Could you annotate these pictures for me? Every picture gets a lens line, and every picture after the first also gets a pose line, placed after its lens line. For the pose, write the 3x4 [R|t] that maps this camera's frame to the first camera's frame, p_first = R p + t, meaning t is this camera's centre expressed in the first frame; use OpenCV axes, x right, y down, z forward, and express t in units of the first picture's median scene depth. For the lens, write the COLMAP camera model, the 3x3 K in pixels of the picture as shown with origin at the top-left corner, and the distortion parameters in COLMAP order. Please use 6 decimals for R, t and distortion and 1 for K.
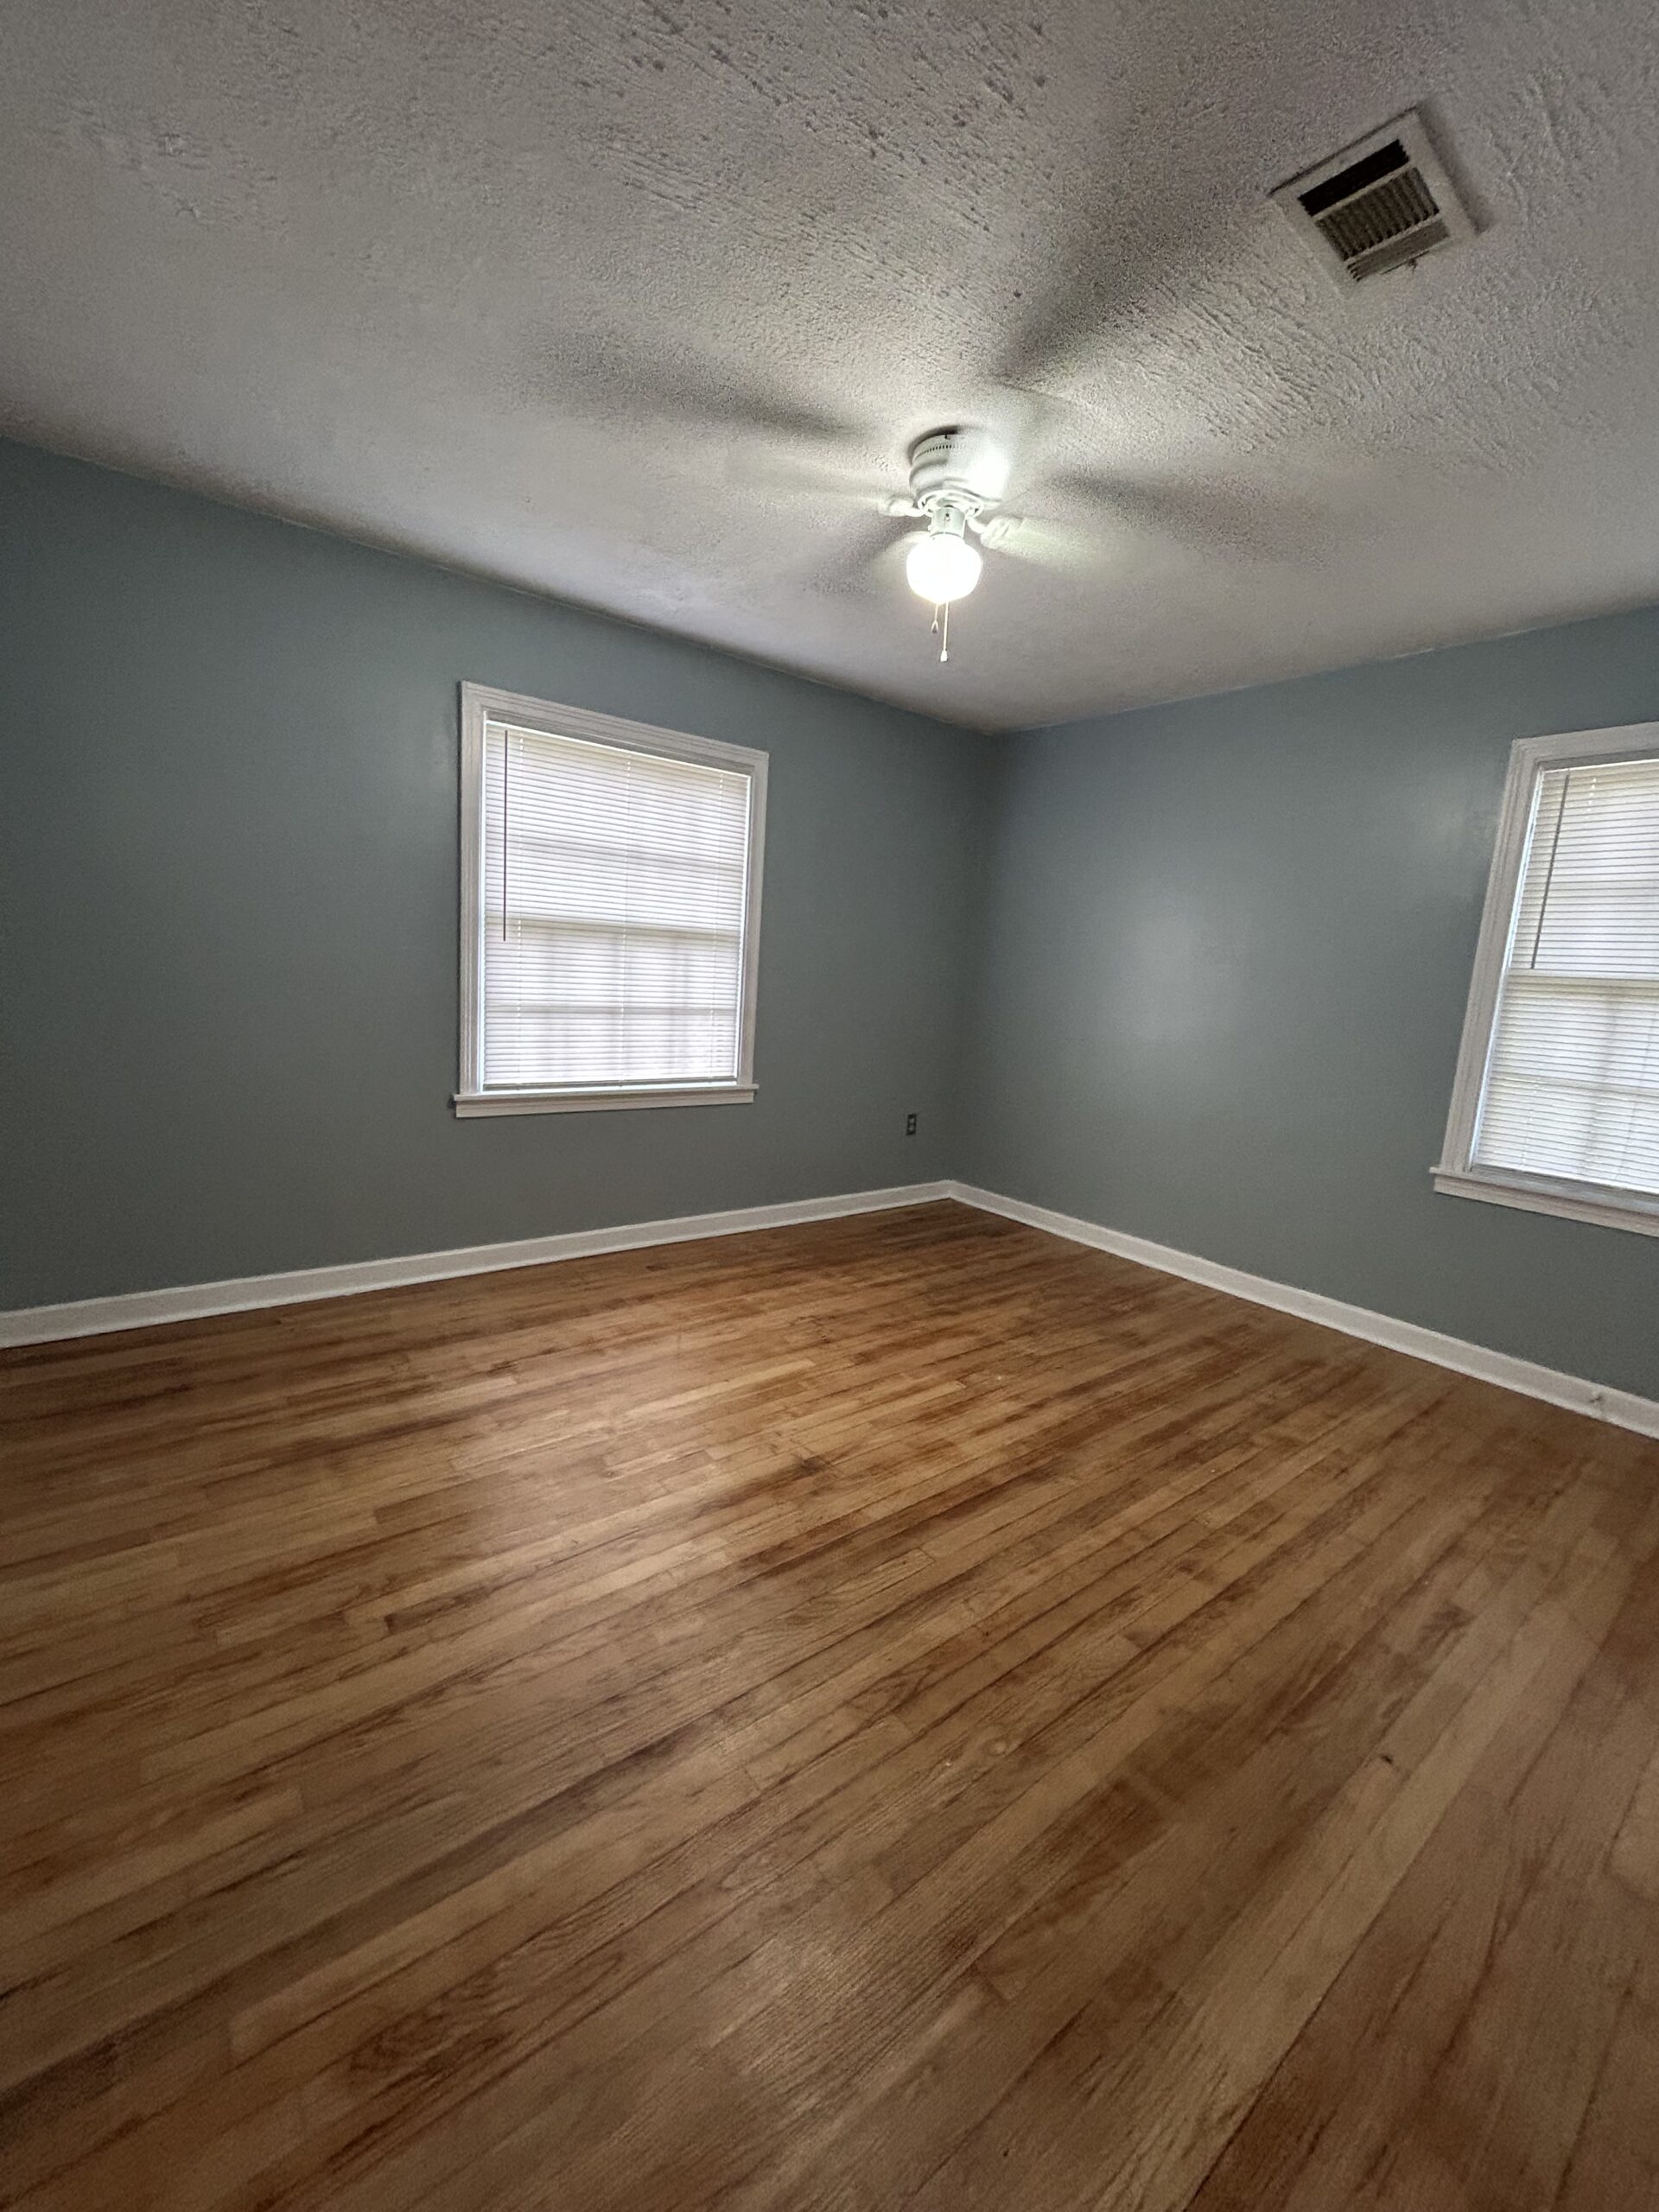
lens RADIAL K [[900.5, 0, 838.1], [0, 900.5, 1099.2], [0, 0, 1]] dist [0.001586, -0.000517]
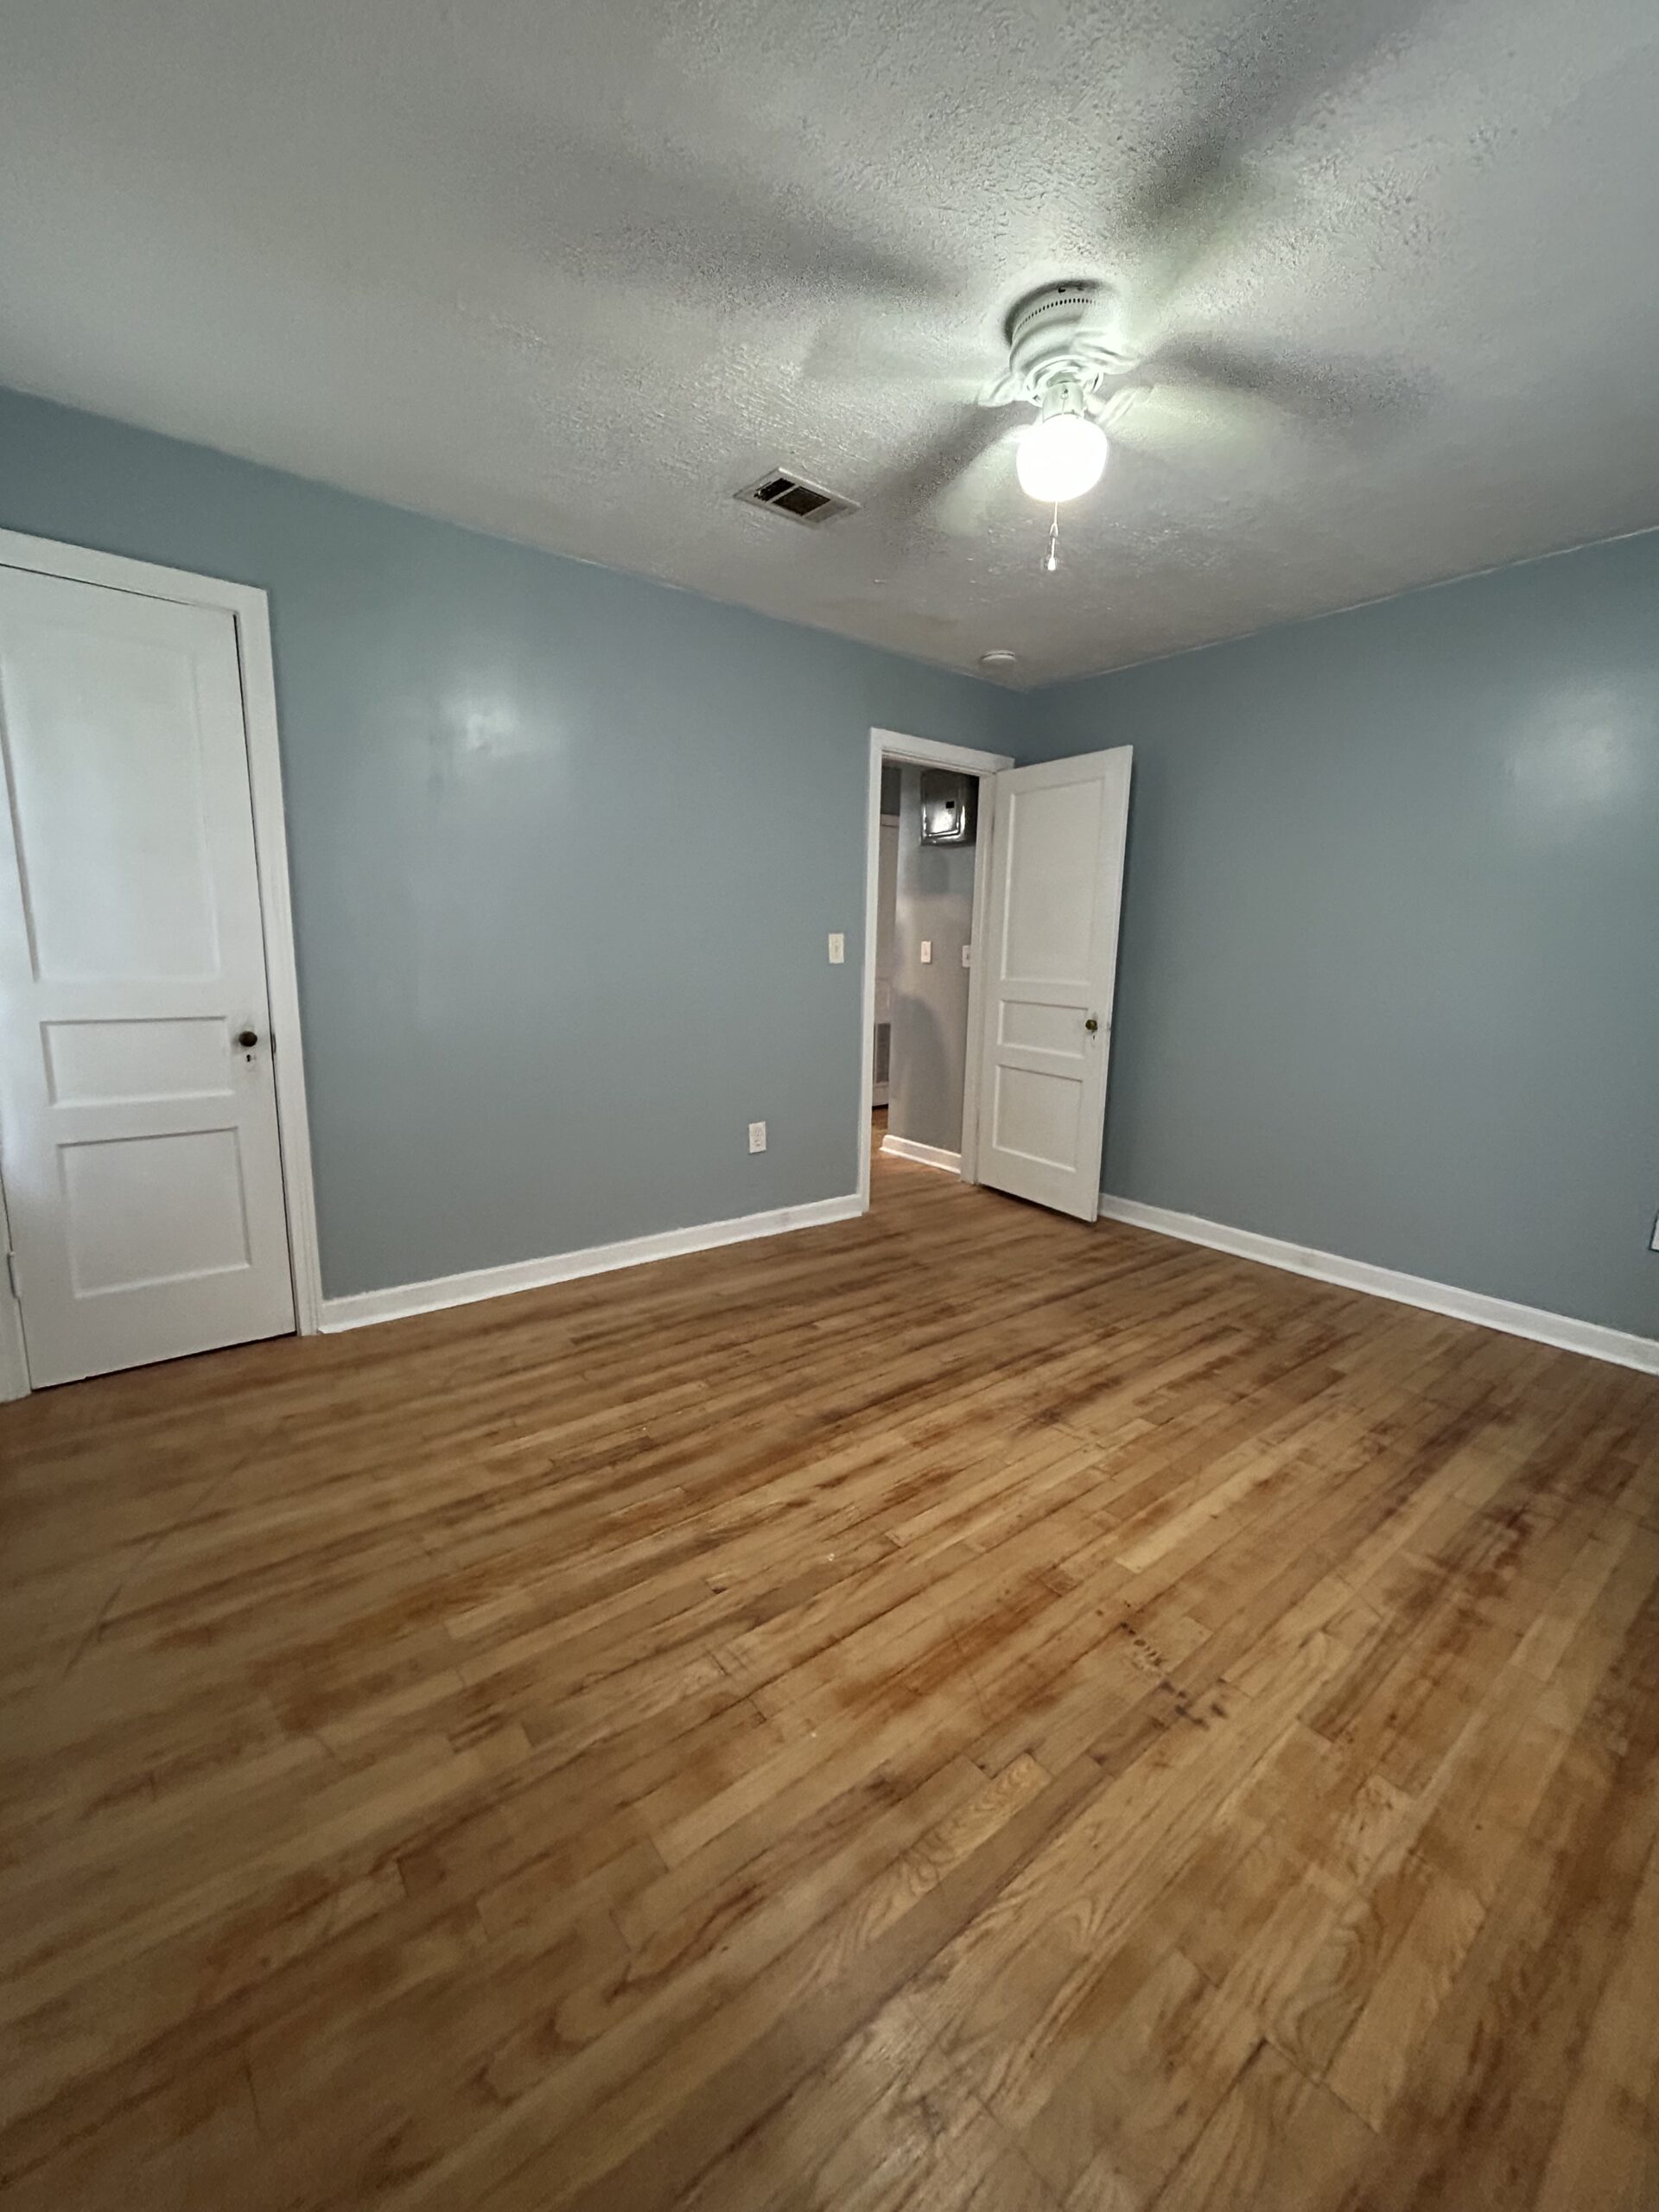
lens RADIAL K [[900.5, 0, 838.1], [0, 900.5, 1099.2], [0, 0, 1]] dist [0.001586, -0.000517]
pose [[-0.995784, -0.090625, -0.014213, 0.242744], [-0.090418, 0.943527, 0.318718, -0.236647], [-0.015474, 0.318659, -0.947743, 1.717265]]
